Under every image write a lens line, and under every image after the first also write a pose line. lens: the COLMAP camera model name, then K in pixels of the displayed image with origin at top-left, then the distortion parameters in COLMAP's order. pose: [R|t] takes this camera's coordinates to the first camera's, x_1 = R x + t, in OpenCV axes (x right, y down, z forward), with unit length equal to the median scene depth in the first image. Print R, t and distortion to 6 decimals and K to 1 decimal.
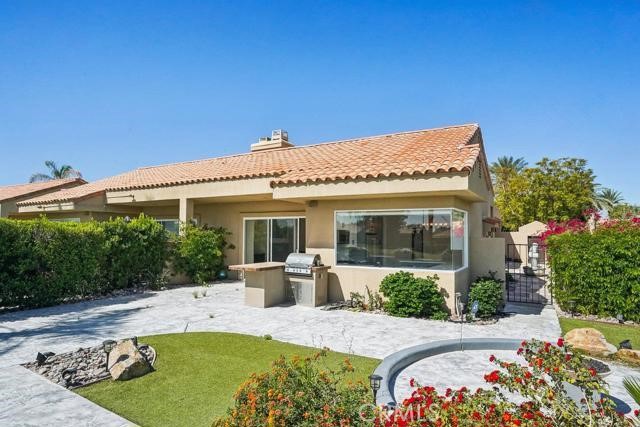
lens RADIAL K [[374.8, 0, 320.0], [0, 374.8, 213.5], [0, 0, 1]] dist [-0.025460, -0.000109]
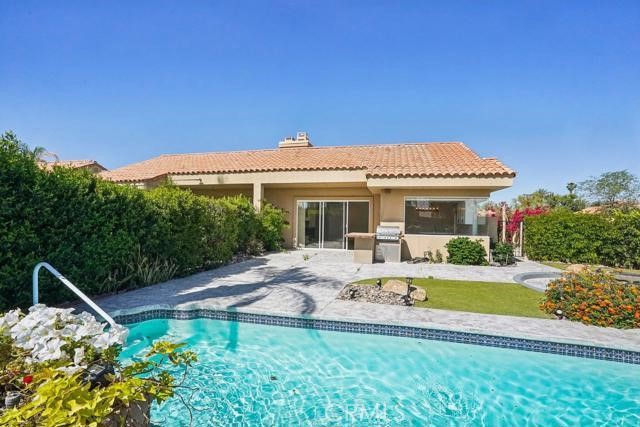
lens RADIAL K [[298.5, 0, 320.9], [0, 298.5, 219.1], [0, 0, 1]] dist [-0.057692, 0.016196]
pose [[0.962372, 0.009813, 0.271558, -0.481622], [-0.026341, 0.998010, 0.057288, 0.017964], [-0.270455, -0.062286, 0.960716, -0.015637]]
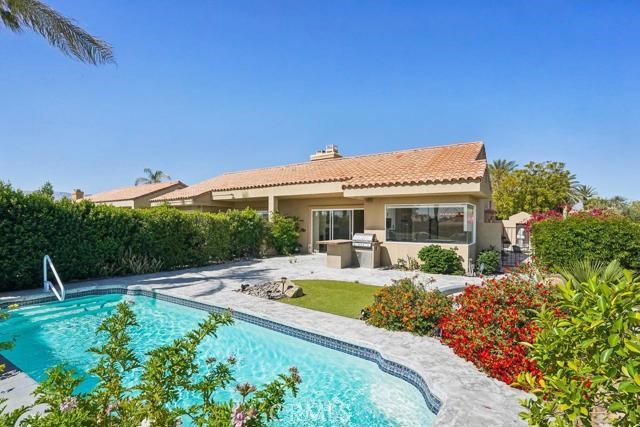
lens RADIAL K [[307.3, 0, 323.1], [0, 307.3, 223.5], [0, 0, 1]] dist [-0.045264, 0.000539]
pose [[0.998273, 0.000084, -0.058750, -0.110841], [0.003284, 0.998355, 0.057233, -0.003168], [0.058658, -0.057327, 0.996631, -0.186735]]
